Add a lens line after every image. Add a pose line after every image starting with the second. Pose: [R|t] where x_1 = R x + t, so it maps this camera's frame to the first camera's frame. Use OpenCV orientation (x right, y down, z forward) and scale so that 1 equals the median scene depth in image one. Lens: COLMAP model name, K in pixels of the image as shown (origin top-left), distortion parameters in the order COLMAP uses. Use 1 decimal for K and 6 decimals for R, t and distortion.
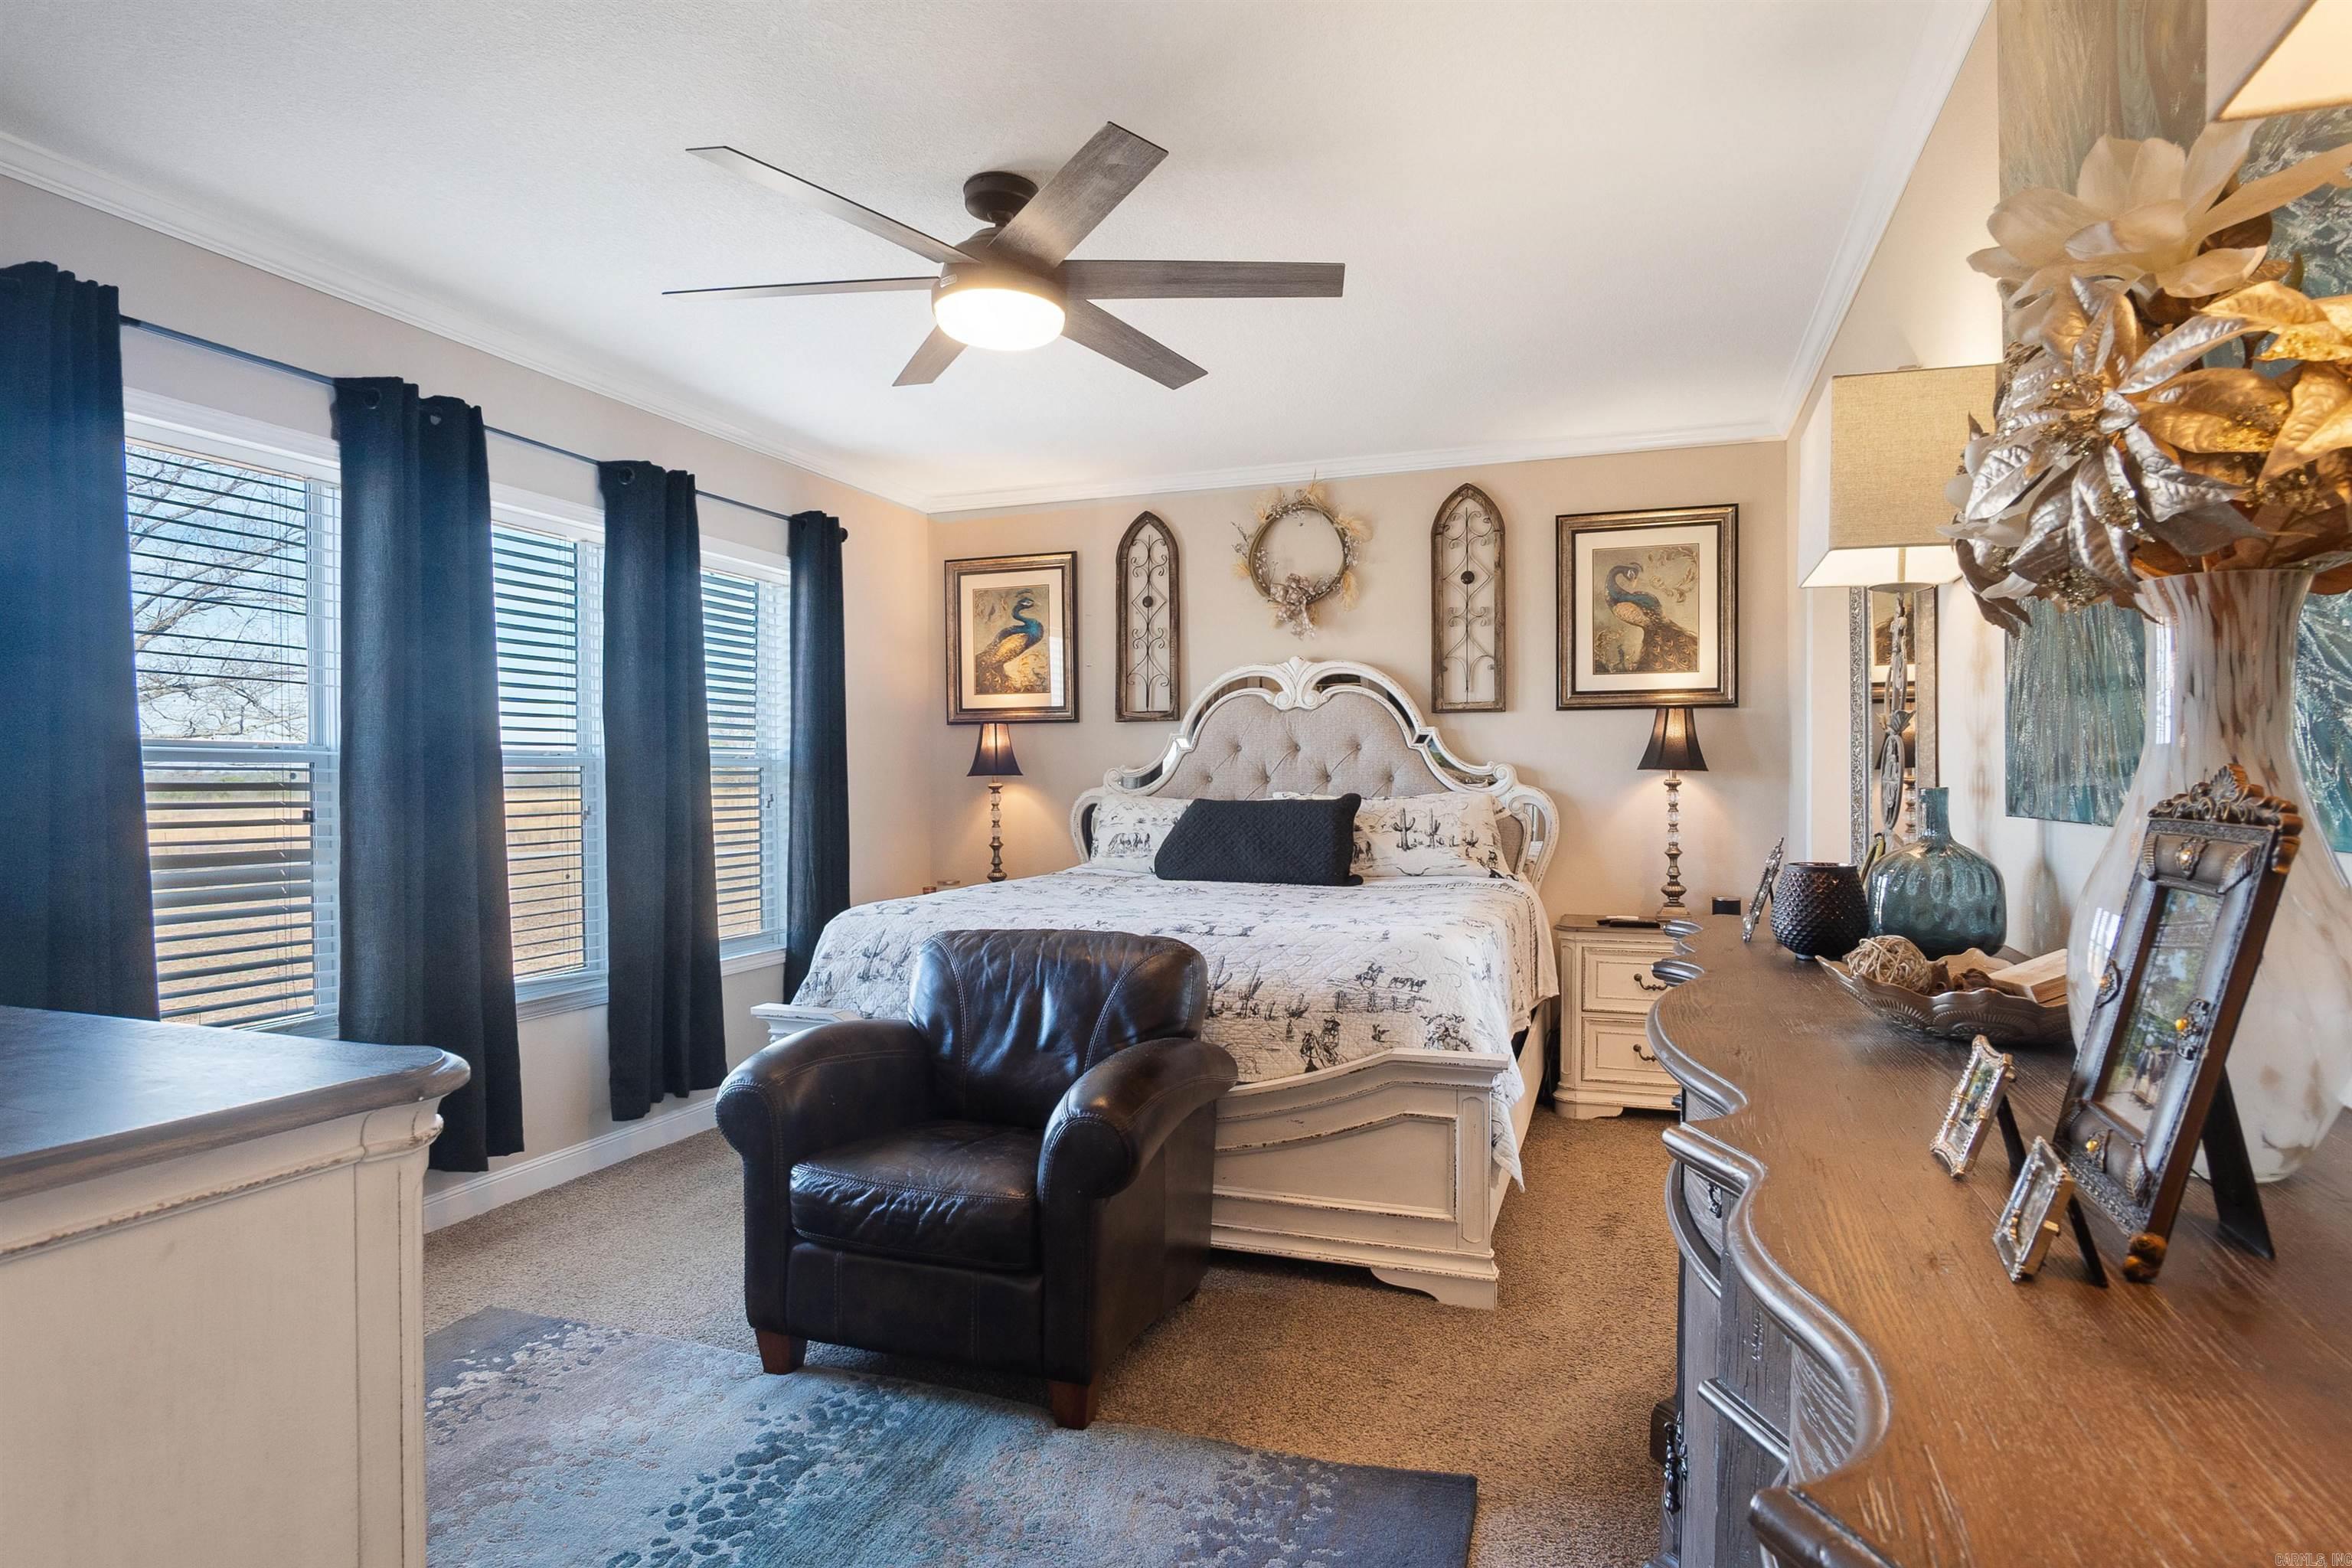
lens RADIAL K [[1258.2, 0, 1178.2], [0, 1258.2, 793.7], [0, 0, 1]] dist [-0.039236, 0.012782]
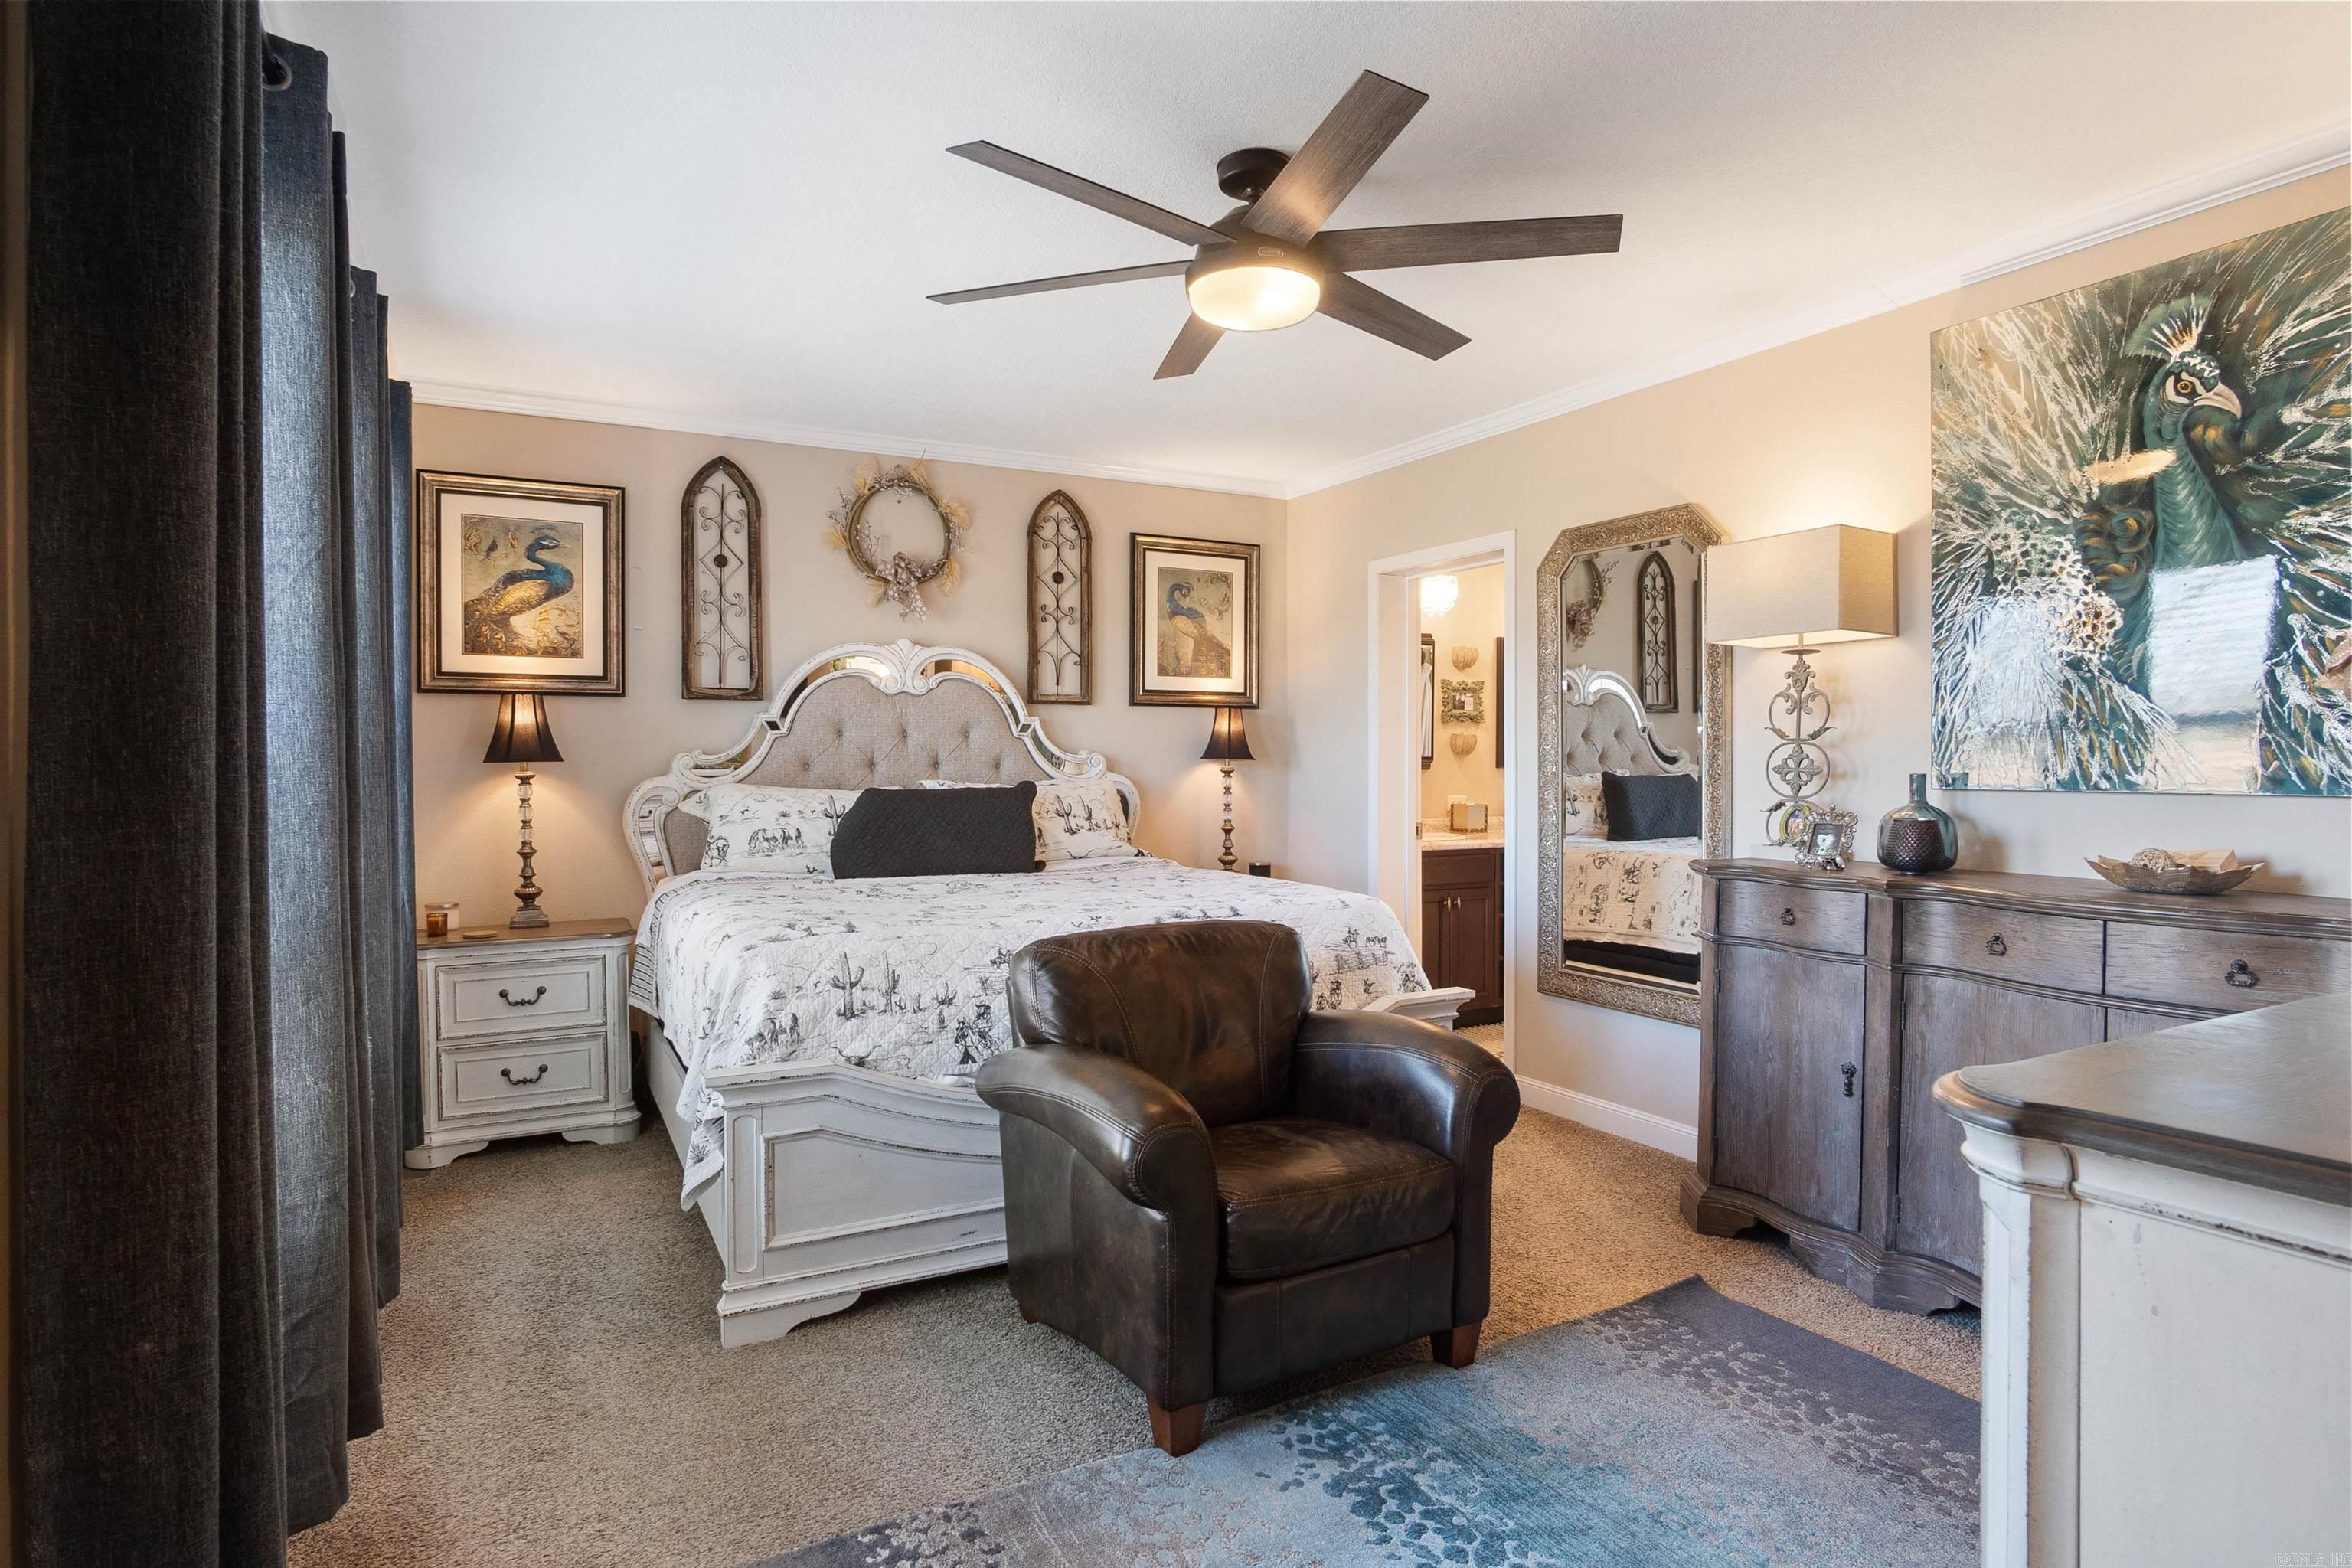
lens RADIAL K [[1251.5, 0, 1174.4], [0, 1251.5, 773.9], [0, 0, 1]] dist [-0.037712, 0.011060]
pose [[0.668170, -0.003646, 0.744000, -0.498731], [0.006828, 0.999976, -0.001232, -0.003587], [-0.743977, 0.005903, 0.668179, 0.218479]]
